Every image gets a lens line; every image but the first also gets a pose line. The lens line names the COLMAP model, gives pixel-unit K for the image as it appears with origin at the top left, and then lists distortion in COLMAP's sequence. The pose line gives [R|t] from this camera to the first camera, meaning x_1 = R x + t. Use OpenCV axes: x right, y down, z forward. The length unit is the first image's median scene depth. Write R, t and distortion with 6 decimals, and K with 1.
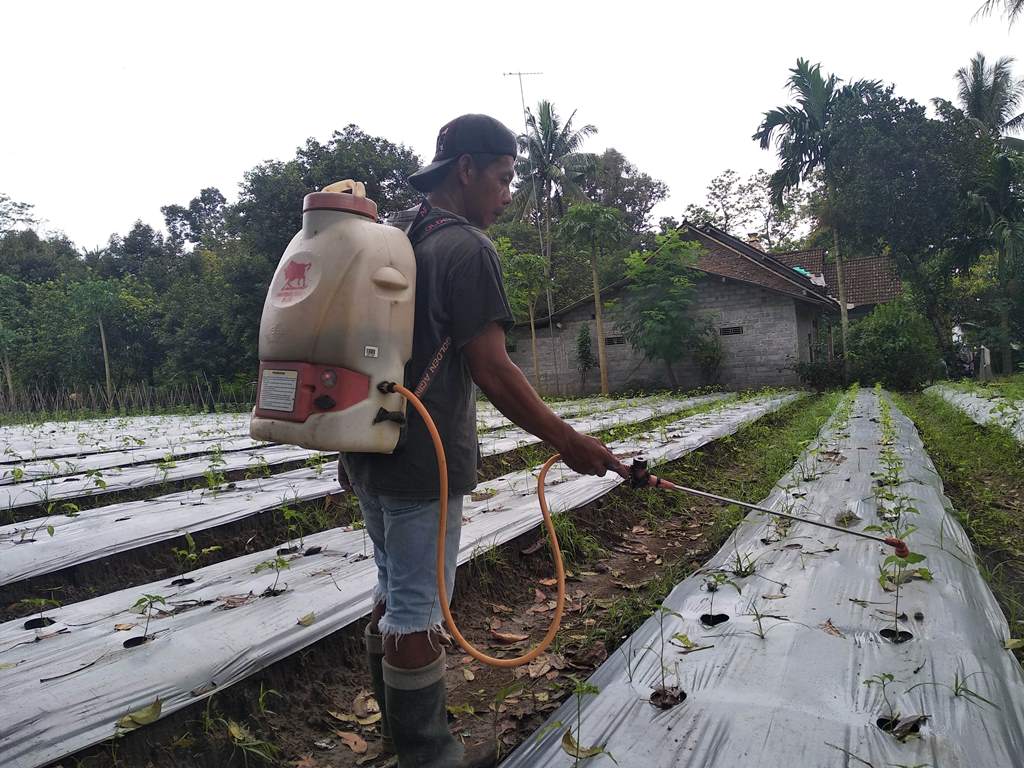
lens RADIAL K [[797.7, 0, 513.4], [0, 797.7, 367.9], [0, 0, 1]] dist [0.032535, -0.064023]
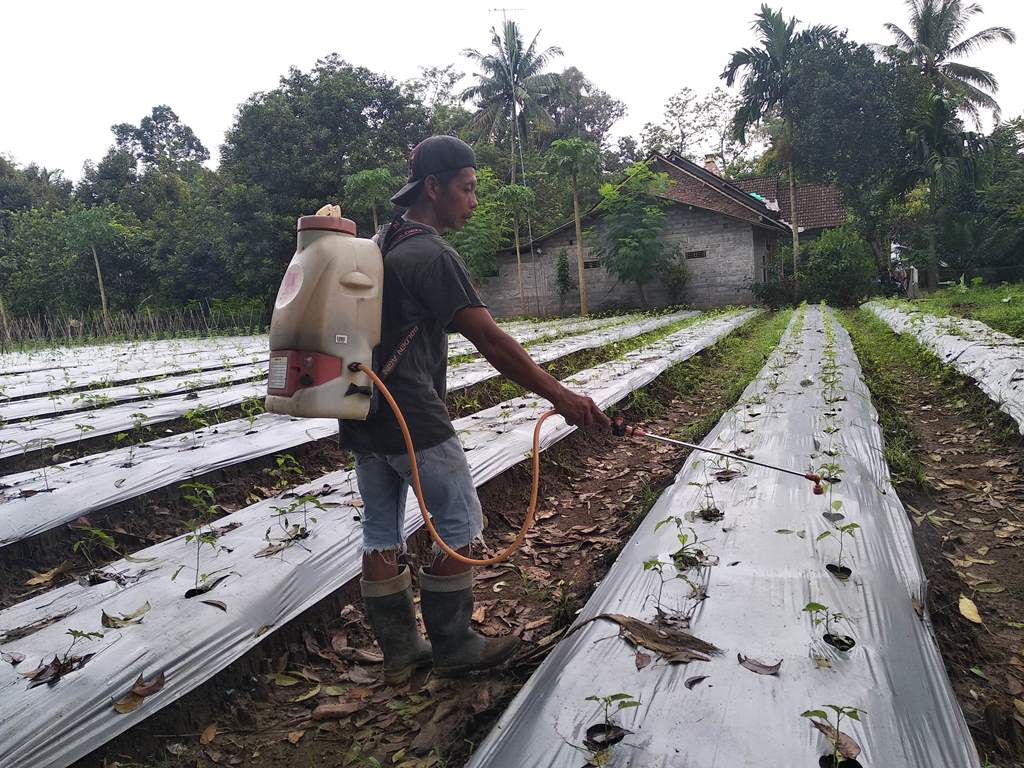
lens RADIAL K [[815.7, 0, 512.7], [0, 815.7, 391.8], [0, 0, 1]] dist [0.048788, -0.054992]
pose [[0.997458, -0.022067, 0.067748, -0.058759], [0.013196, 0.991594, 0.128711, -0.006661], [-0.070019, -0.127489, 0.989365, -0.125407]]
